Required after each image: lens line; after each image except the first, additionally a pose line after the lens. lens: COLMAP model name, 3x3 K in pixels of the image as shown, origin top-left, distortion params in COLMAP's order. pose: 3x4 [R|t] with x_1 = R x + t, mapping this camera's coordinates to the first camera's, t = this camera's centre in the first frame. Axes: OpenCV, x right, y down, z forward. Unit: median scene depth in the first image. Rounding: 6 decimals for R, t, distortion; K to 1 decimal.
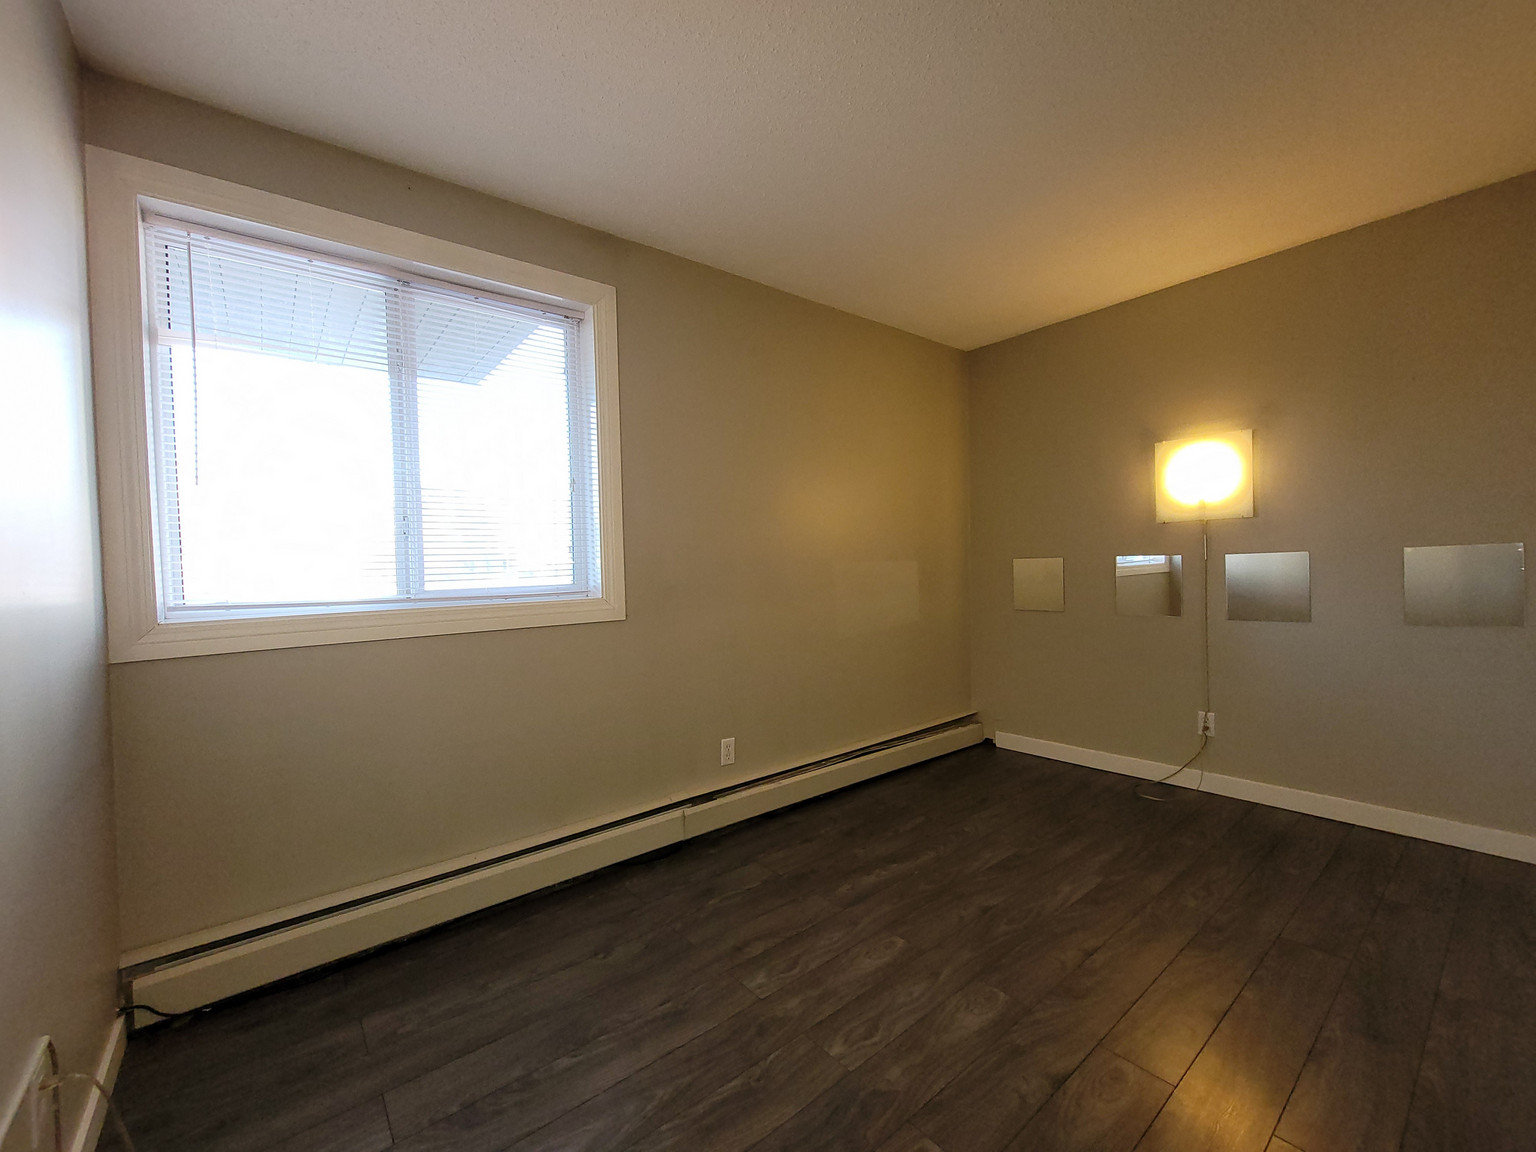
lens RADIAL K [[630.9, 0, 776.8], [0, 630.9, 575.1], [0, 0, 1]] dist [-0.003583, 0.001221]
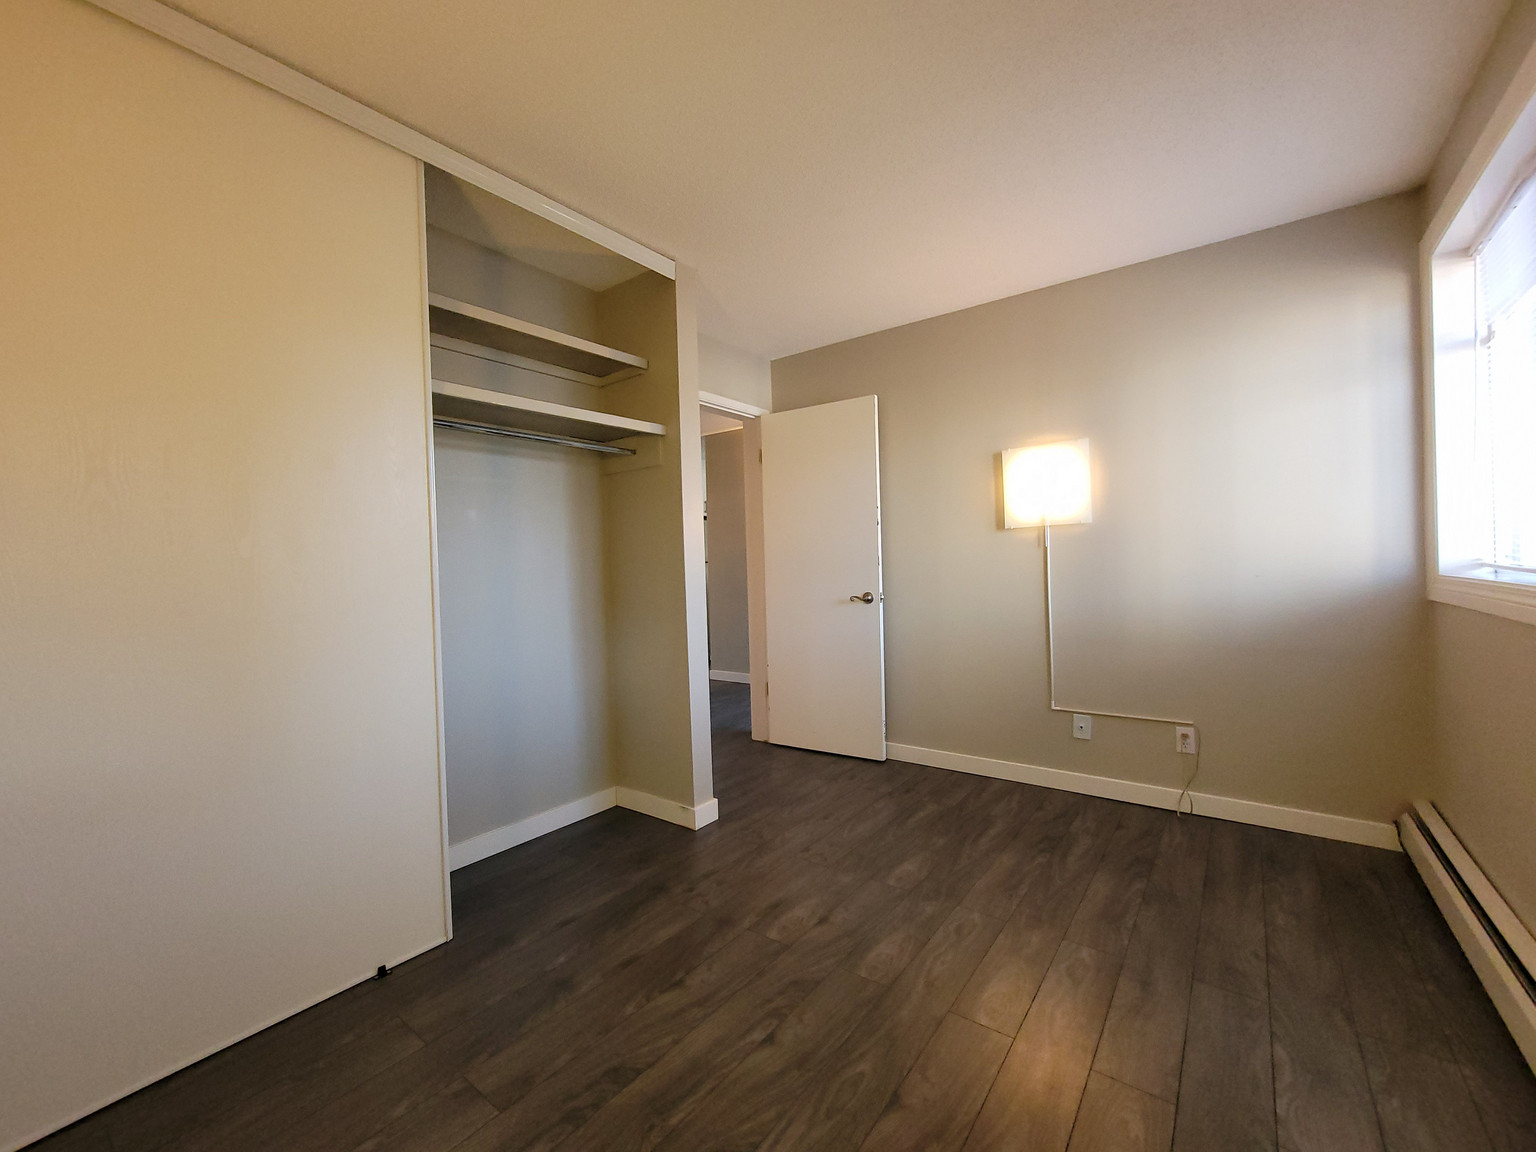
lens RADIAL K [[630.9, 0, 767.1], [0, 630.9, 572.3], [0, 0, 1]] dist [-0.003583, 0.001221]
pose [[-0.972242, 0.061539, -0.225740, 0.738619], [0.052889, 0.997623, 0.044174, -0.063570], [0.227922, 0.031009, -0.973186, 2.046781]]
